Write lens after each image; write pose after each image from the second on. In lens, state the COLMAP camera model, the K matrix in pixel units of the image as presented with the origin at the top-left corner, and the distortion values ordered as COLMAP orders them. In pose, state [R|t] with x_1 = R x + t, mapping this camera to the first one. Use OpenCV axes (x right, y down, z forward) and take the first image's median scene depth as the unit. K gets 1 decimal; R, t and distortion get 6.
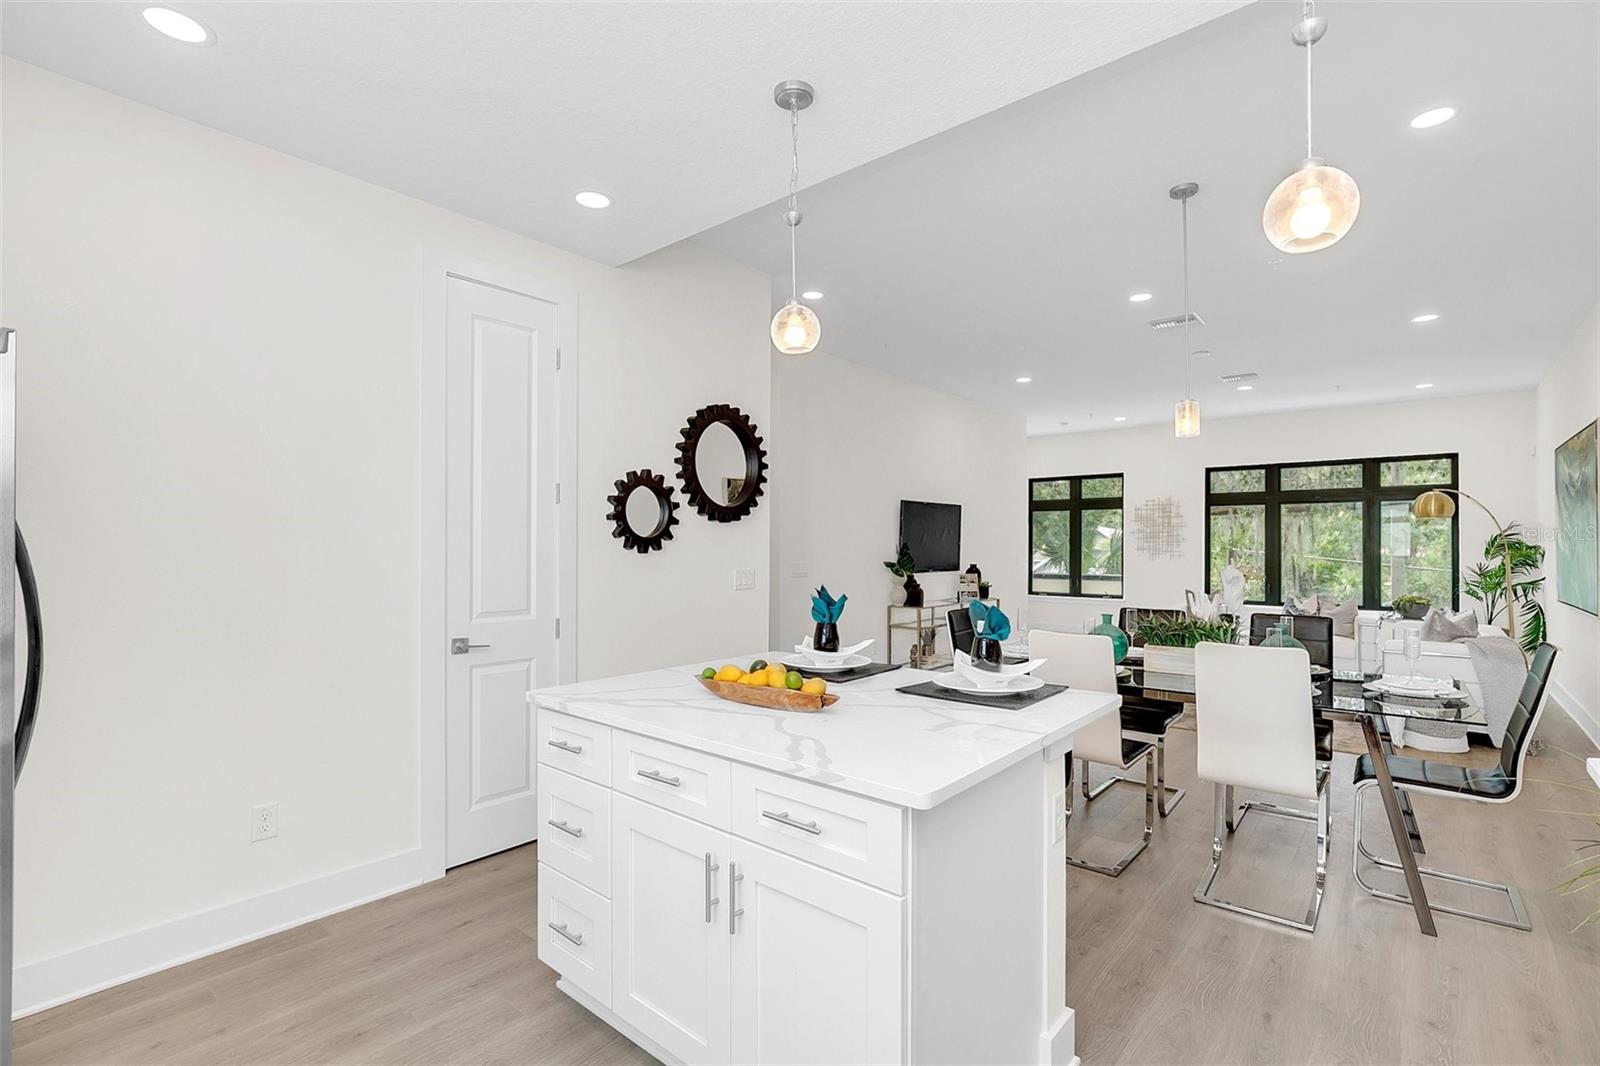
lens RADIAL K [[749.1, 0, 815.1], [0, 749.1, 545.1], [0, 0, 1]] dist [-0.003455, 0.000306]
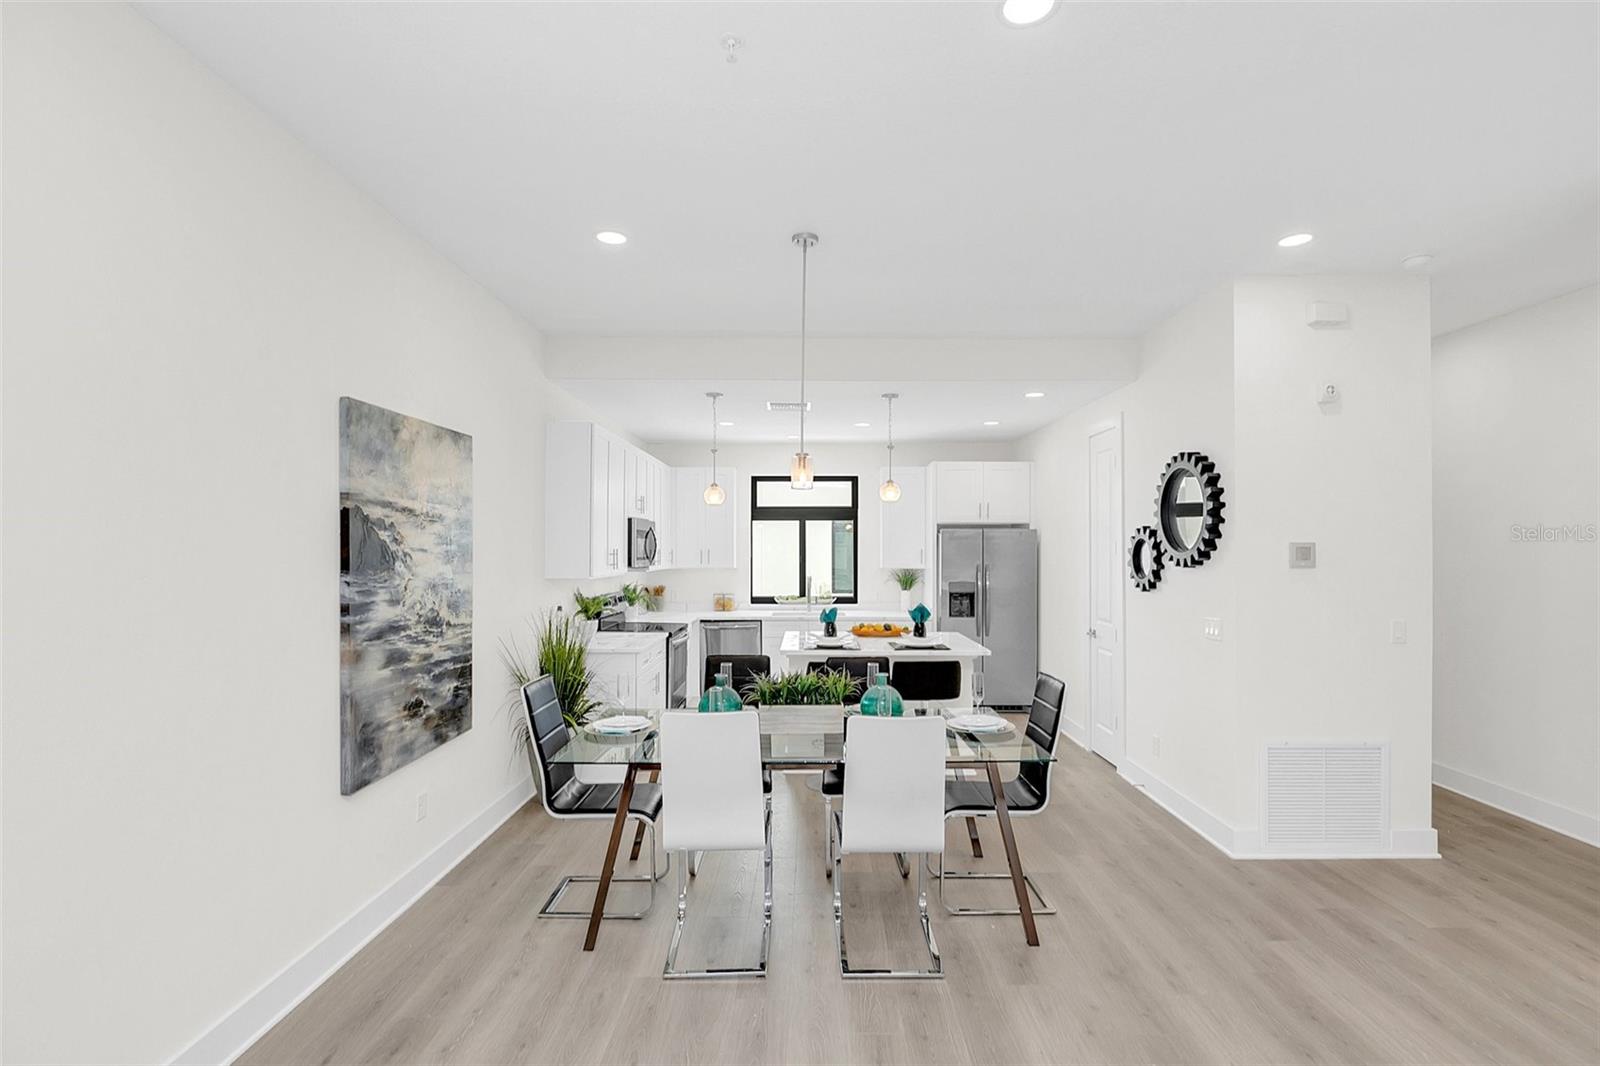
lens RADIAL K [[749.1, 0, 815.1], [0, 749.1, 545.1], [0, 0, 1]] dist [-0.003455, 0.000306]
pose [[-0.770616, -0.005033, -0.637279, 0.459229], [-0.001420, 0.999980, -0.006180, -0.026724], [0.637298, -0.003858, -0.770608, 0.728797]]
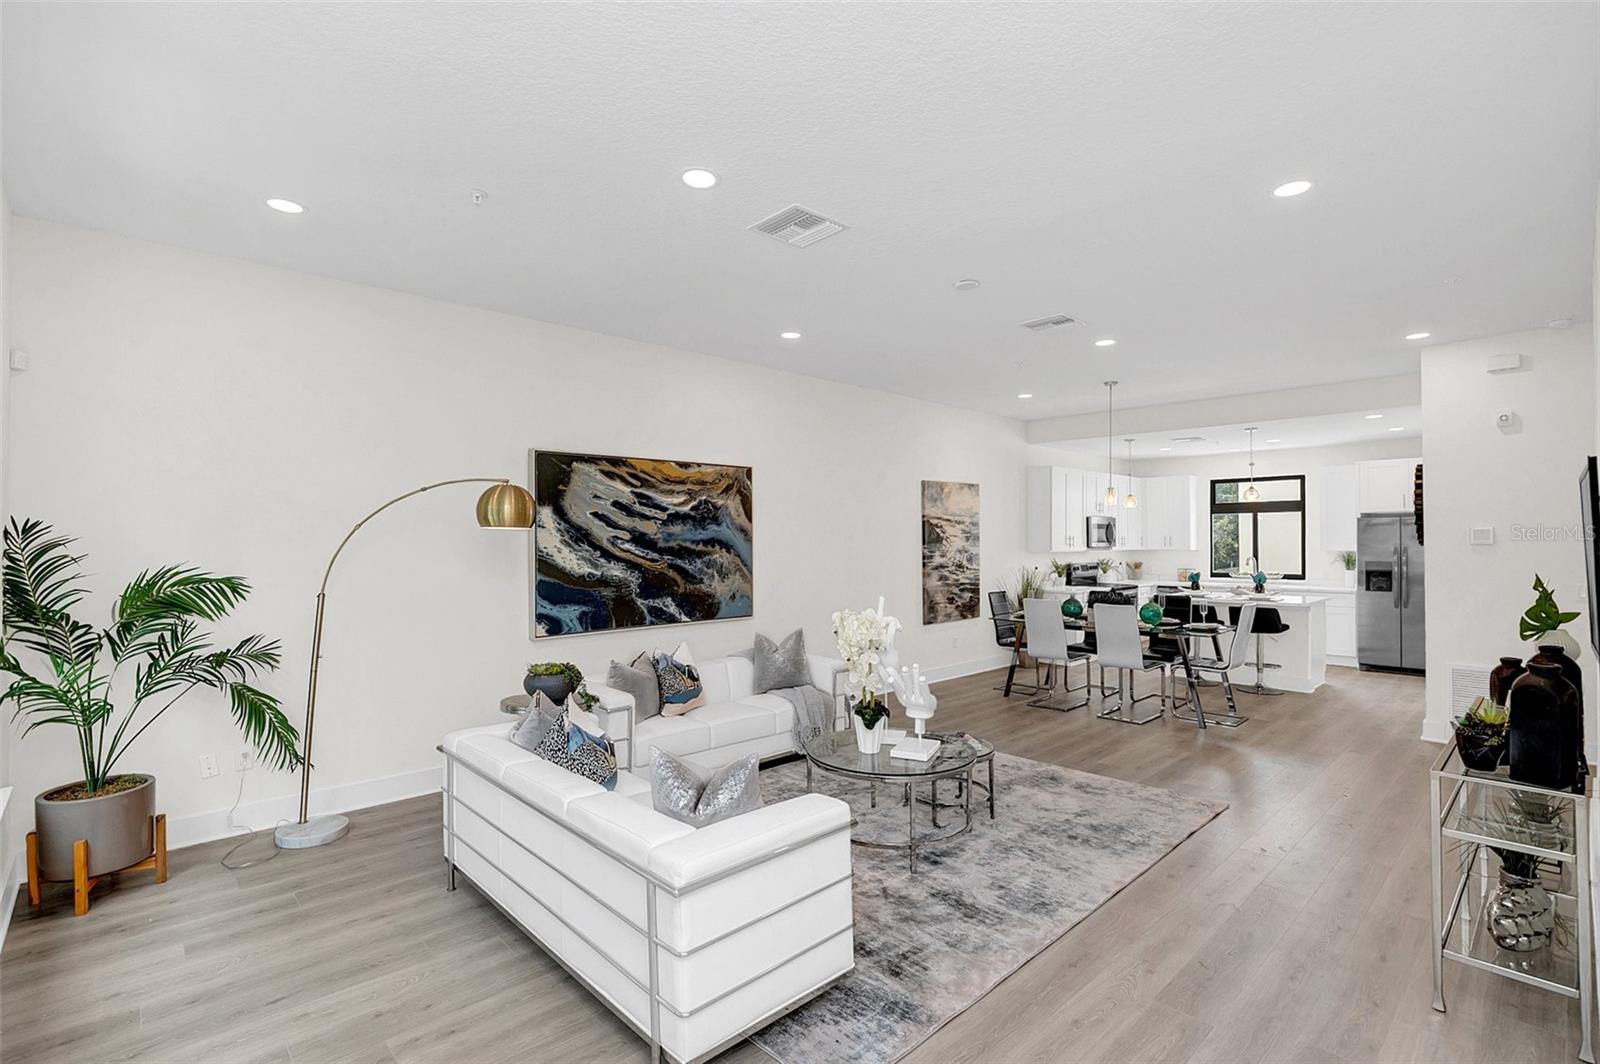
lens RADIAL K [[749.1, 0, 815.1], [0, 749.1, 544.1], [0, 0, 1]] dist [-0.003455, 0.000306]
pose [[-0.994992, 0.000445, 0.099958, 0.448792], [0.001134, 0.999976, 0.006838, -0.022335], [-0.099953, 0.006917, -0.994968, 1.275885]]
